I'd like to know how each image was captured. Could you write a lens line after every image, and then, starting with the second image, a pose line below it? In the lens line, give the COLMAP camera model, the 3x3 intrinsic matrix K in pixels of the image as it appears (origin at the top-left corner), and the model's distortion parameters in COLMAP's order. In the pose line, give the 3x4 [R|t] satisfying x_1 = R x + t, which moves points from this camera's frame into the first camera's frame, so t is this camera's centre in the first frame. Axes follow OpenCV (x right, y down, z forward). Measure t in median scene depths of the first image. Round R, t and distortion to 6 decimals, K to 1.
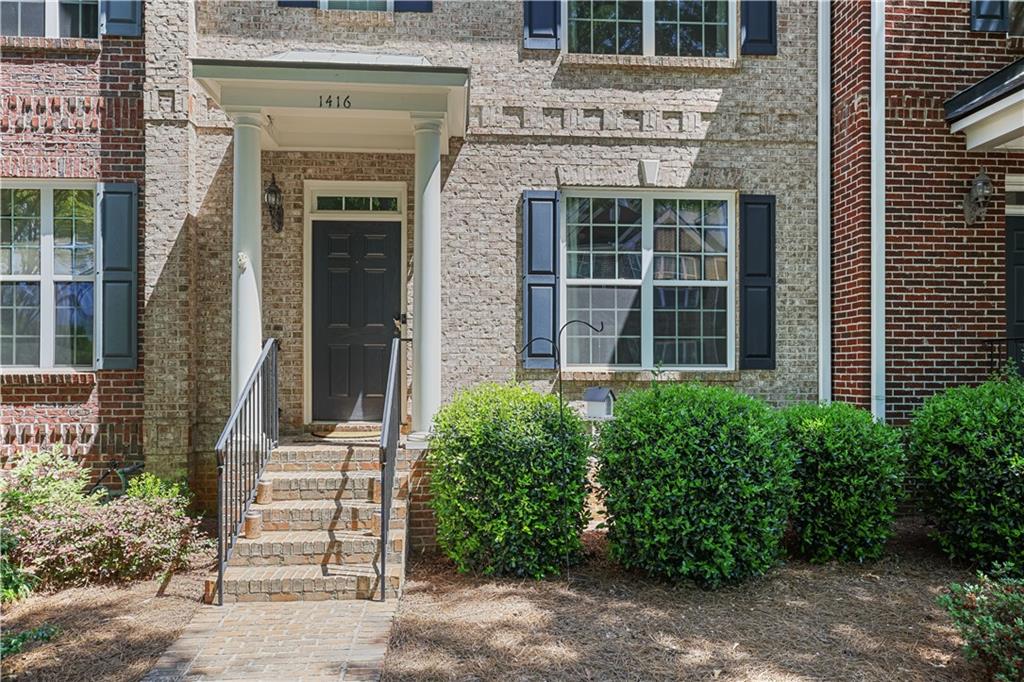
lens RADIAL K [[714.5, 0, 512.0], [0, 714.5, 341.0], [0, 0, 1]] dist [0.007790, 0.002272]
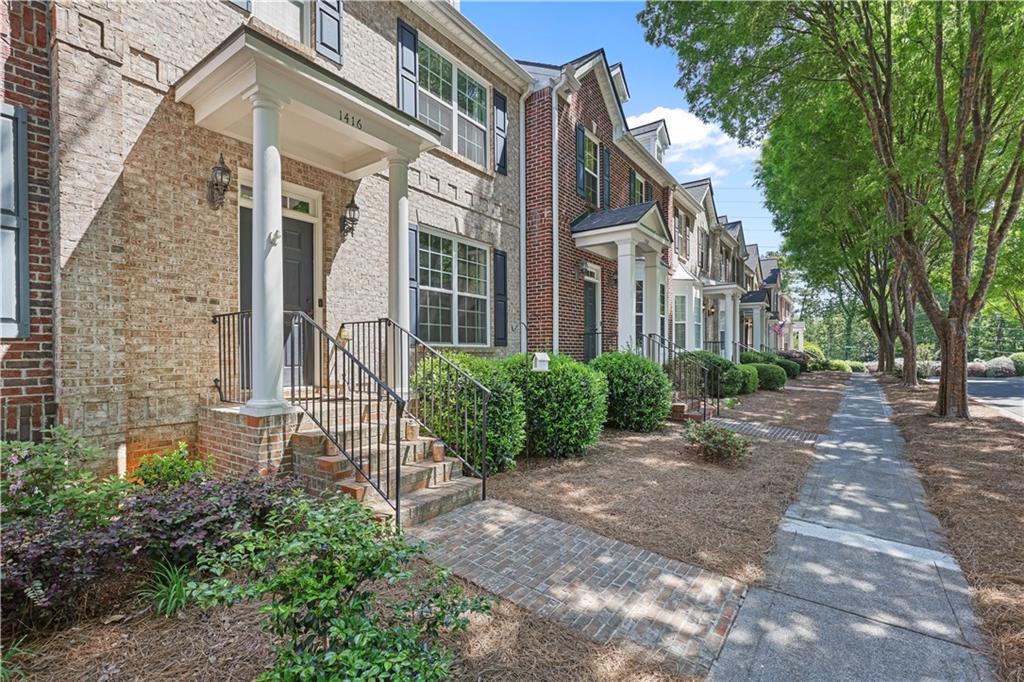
lens RADIAL K [[461.2, 0, 508.9], [0, 461.2, 345.9], [0, 0, 1]] dist [-0.000856, 0.000135]
pose [[0.641116, 0.009405, 0.767386, -0.567219], [-0.017343, 0.999847, 0.002234, 0.037029], [-0.767248, -0.014741, 0.641181, 0.239430]]
